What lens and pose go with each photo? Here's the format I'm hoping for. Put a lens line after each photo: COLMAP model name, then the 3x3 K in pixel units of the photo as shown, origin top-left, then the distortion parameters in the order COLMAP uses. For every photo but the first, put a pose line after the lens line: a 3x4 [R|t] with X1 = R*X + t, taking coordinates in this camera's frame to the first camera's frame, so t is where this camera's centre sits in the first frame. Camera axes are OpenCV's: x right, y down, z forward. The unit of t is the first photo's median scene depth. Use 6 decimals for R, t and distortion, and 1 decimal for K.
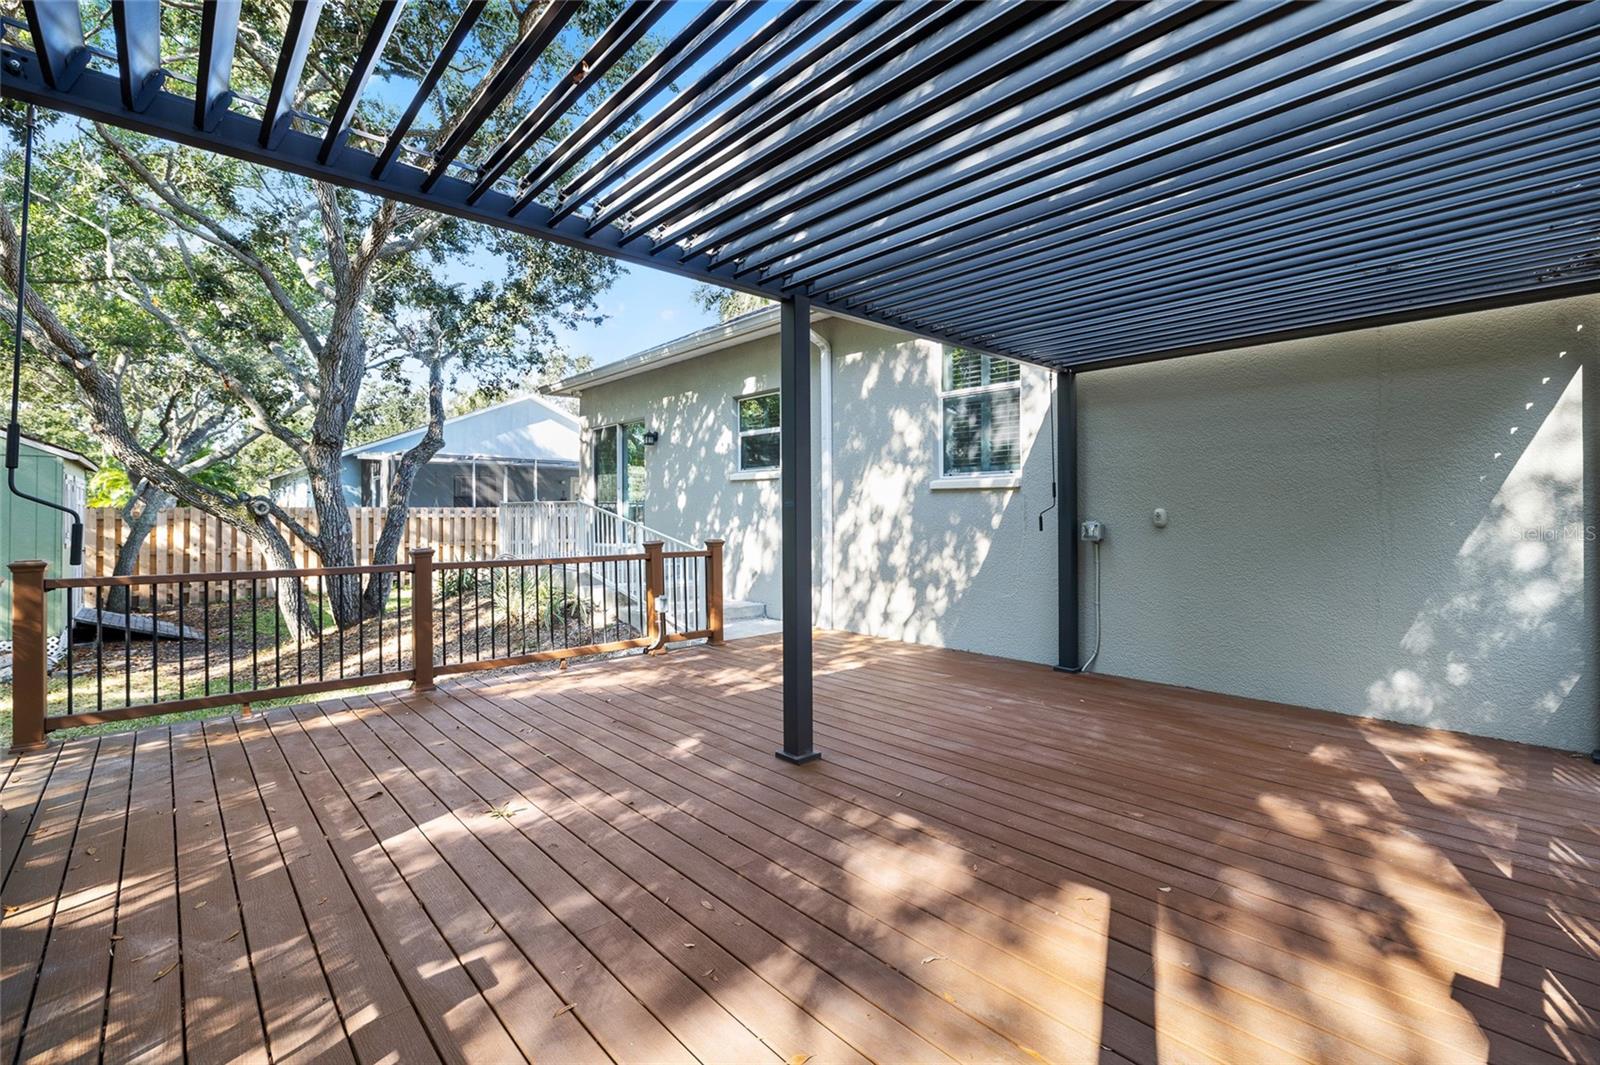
lens RADIAL K [[688.9, 0, 801.5], [0, 688.9, 523.7], [0, 0, 1]] dist [-0.014092, 0.000005]
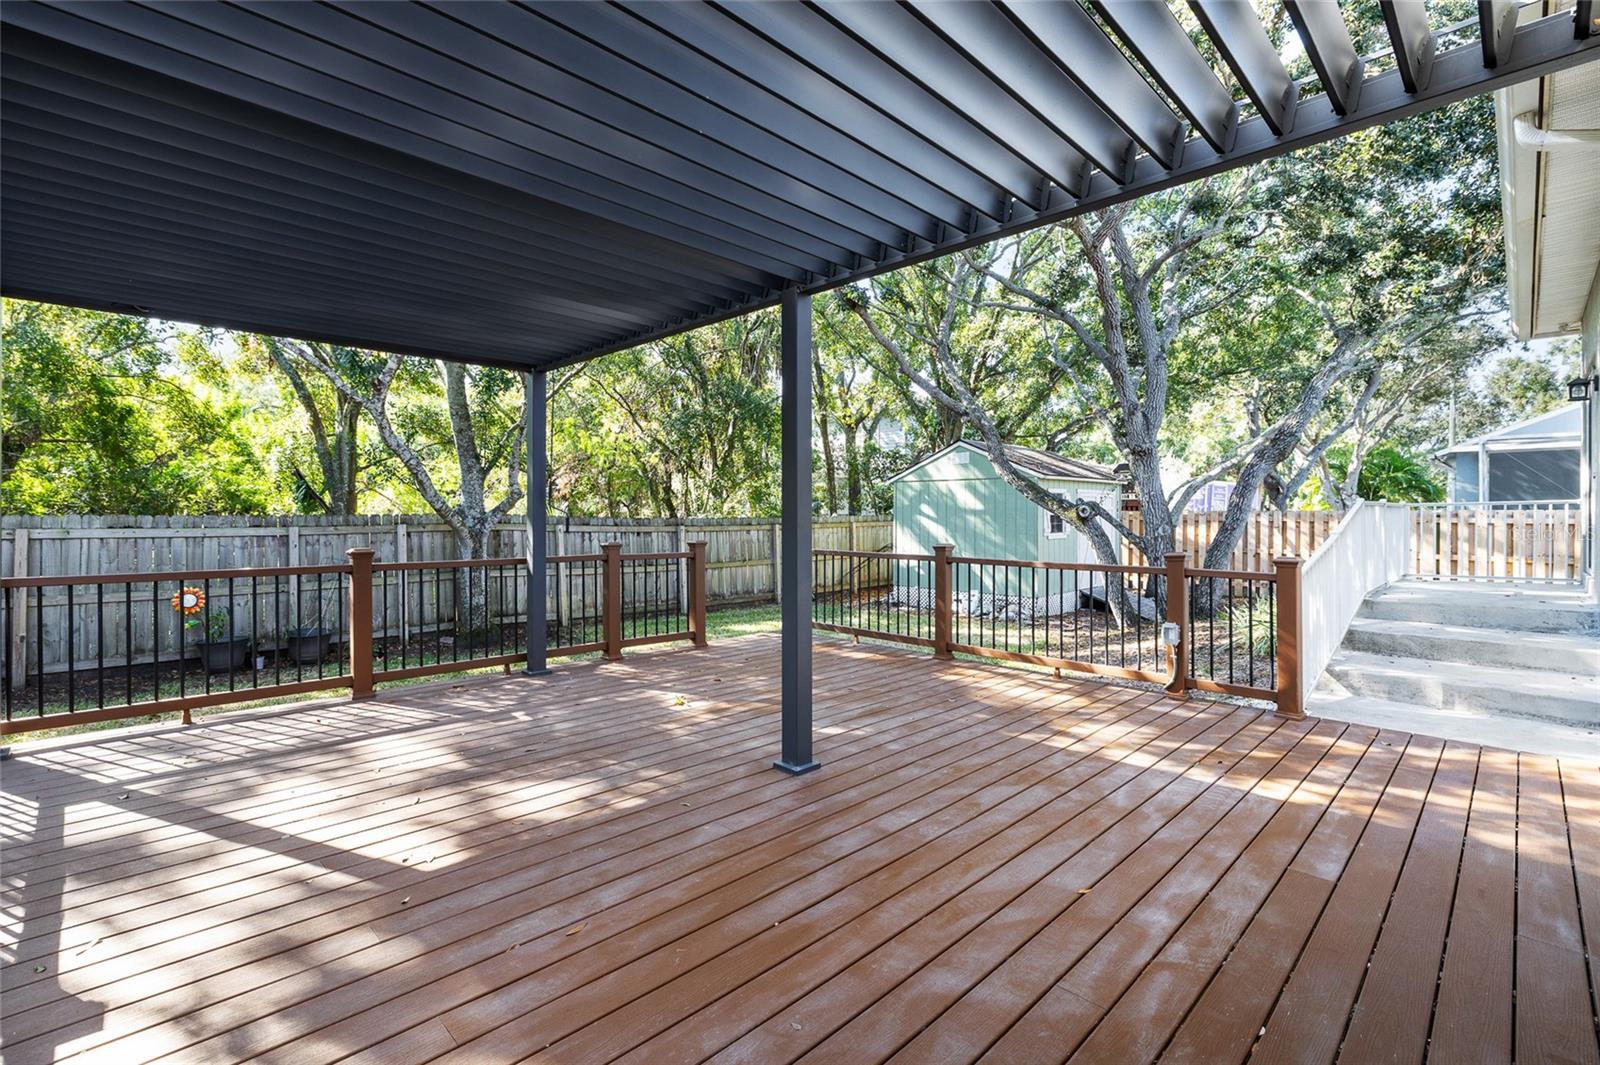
lens RADIAL K [[724.6, 0, 800.8], [0, 724.6, 524.8], [0, 0, 1]] dist [-0.021001, -0.000339]
pose [[0.029967, 0.009760, -0.999503, 1.139991], [-0.014063, 0.999857, 0.009342, -0.009063], [0.999452, 0.013776, 0.030100, 1.107741]]
